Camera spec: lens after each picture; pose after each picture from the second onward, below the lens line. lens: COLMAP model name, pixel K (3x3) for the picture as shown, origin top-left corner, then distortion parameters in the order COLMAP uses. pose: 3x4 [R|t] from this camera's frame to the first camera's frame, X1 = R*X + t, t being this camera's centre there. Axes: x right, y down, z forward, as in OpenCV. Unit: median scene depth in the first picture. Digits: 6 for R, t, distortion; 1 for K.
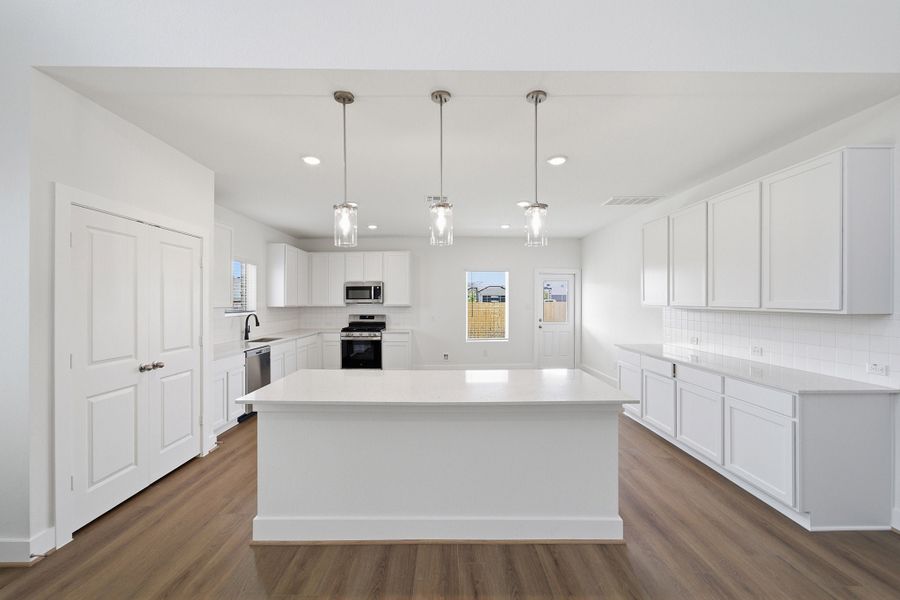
lens RADIAL K [[373.1, 0, 449.5], [0, 373.1, 304.4], [0, 0, 1]] dist [-0.004670, 0.000772]
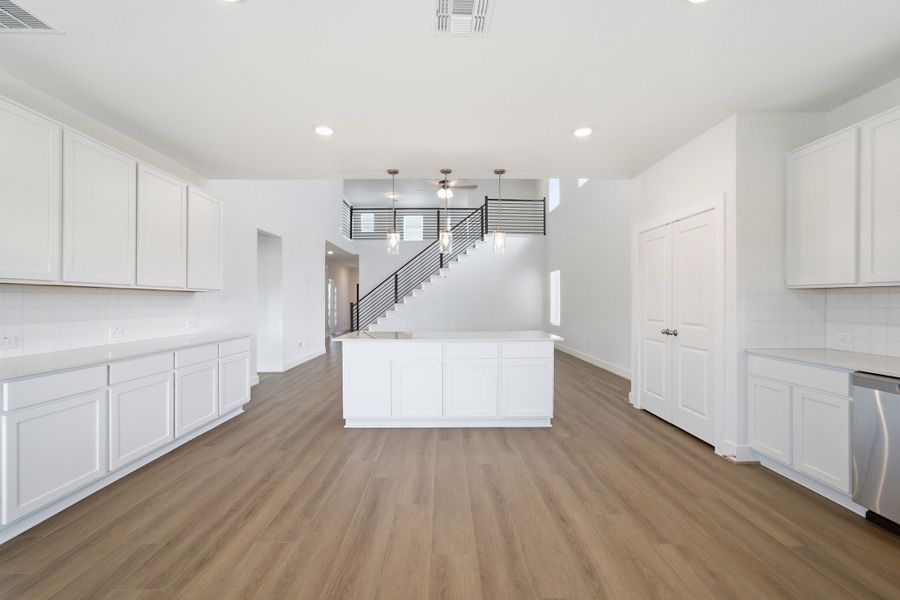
lens RADIAL K [[373.1, 0, 449.7], [0, 373.1, 300.2], [0, 0, 1]] dist [-0.004670, 0.000772]
pose [[-0.999995, -0.000528, 0.003139, -0.022694], [-0.000517, 0.999994, 0.003532, 0.032884], [-0.003141, 0.003530, -0.999989, 1.505733]]
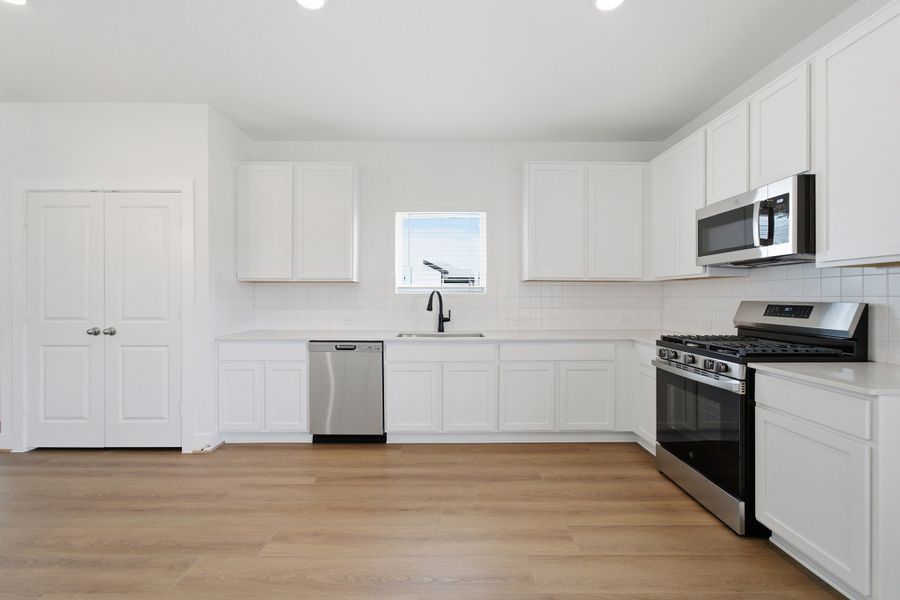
lens RADIAL K [[373.1, 0, 447.7], [0, 373.1, 299.7], [0, 0, 1]] dist [-0.004670, 0.000772]
pose [[-0.011525, 0.011186, -0.999871, 0.131444], [-0.005912, 0.999919, 0.011255, 0.041355], [0.999916, 0.006041, -0.011458, 1.276380]]
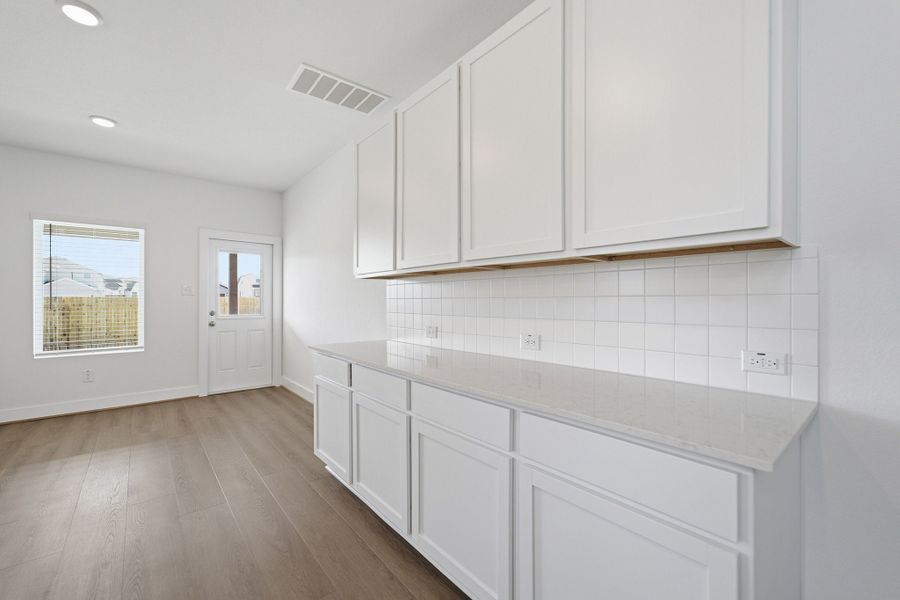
lens RADIAL K [[373.1, 0, 447.1], [0, 373.1, 303.3], [0, 0, 1]] dist [-0.004670, 0.000772]
pose [[0.780716, 0.002846, 0.624879, 0.298014], [0.002245, 0.999970, -0.007359, 0.056322], [-0.624882, 0.007148, 0.780687, 0.512805]]
